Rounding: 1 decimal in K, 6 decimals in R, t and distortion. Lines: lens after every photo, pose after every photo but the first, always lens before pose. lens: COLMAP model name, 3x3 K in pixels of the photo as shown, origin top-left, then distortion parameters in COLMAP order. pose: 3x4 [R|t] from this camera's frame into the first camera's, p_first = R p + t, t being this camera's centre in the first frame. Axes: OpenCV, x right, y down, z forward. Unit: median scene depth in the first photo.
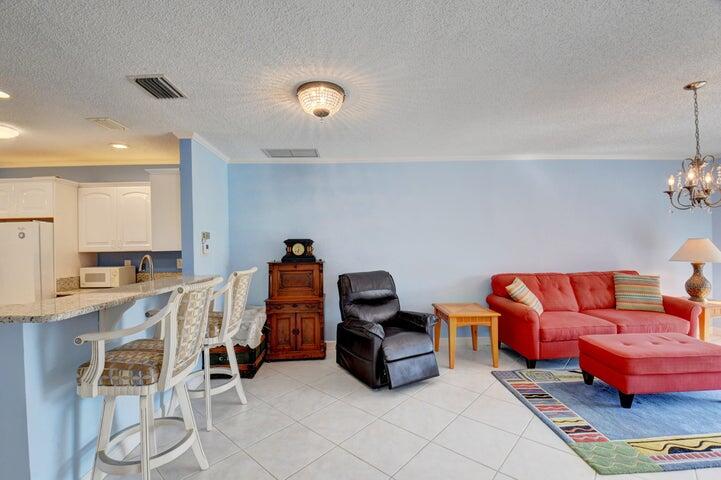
lens RADIAL K [[321.9, 0, 357.9], [0, 321.9, 242.9], [0, 0, 1]] dist [0.000346, -0.013794]
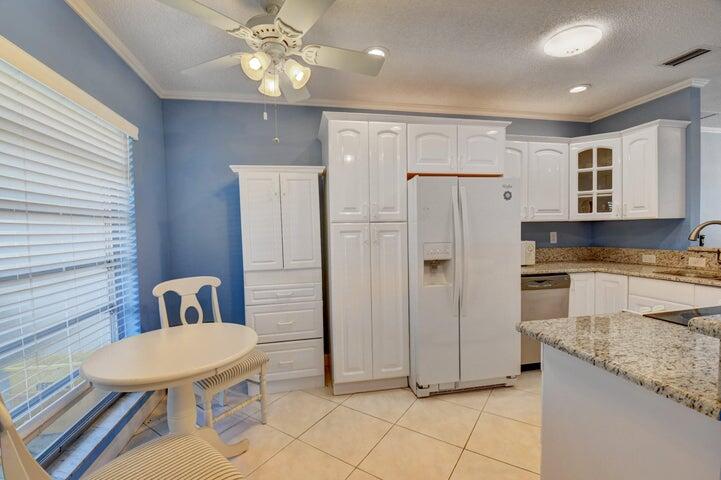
lens RADIAL K [[321.9, 0, 357.9], [0, 321.9, 242.9], [0, 0, 1]] dist [0.000346, -0.013794]
pose [[0.985922, -0.002578, 0.167188, -1.561439], [-0.002364, 0.999566, 0.029350, 0.067515], [-0.167191, -0.029332, 0.985488, 0.297985]]
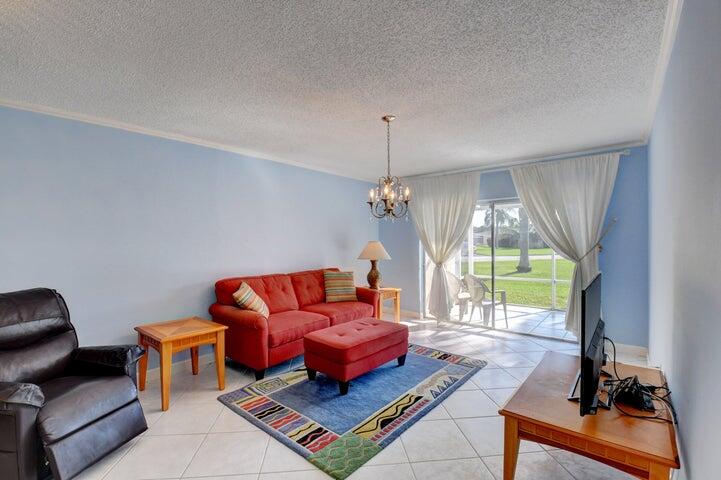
lens RADIAL K [[321.9, 0, 357.9], [0, 321.9, 242.9], [0, 0, 1]] dist [0.000346, -0.013794]
pose [[0.667859, 0.004705, 0.744273, 0.033436], [-0.005236, 0.999985, -0.001624, -0.004457], [-0.744269, -0.002812, 0.667874, 0.169138]]
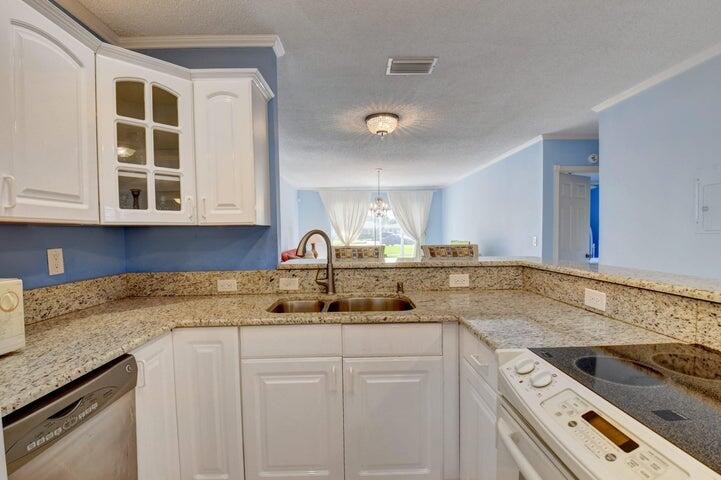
lens RADIAL K [[334.5, 0, 360.5], [0, 334.5, 244.4], [0, 0, 1]] dist [0.002024, -0.014473]
pose [[0.015018, -0.012247, 0.999812, -1.217231], [0.019505, 0.999738, 0.011953, 0.057086], [-0.999697, 0.019322, 0.015253, 0.793114]]
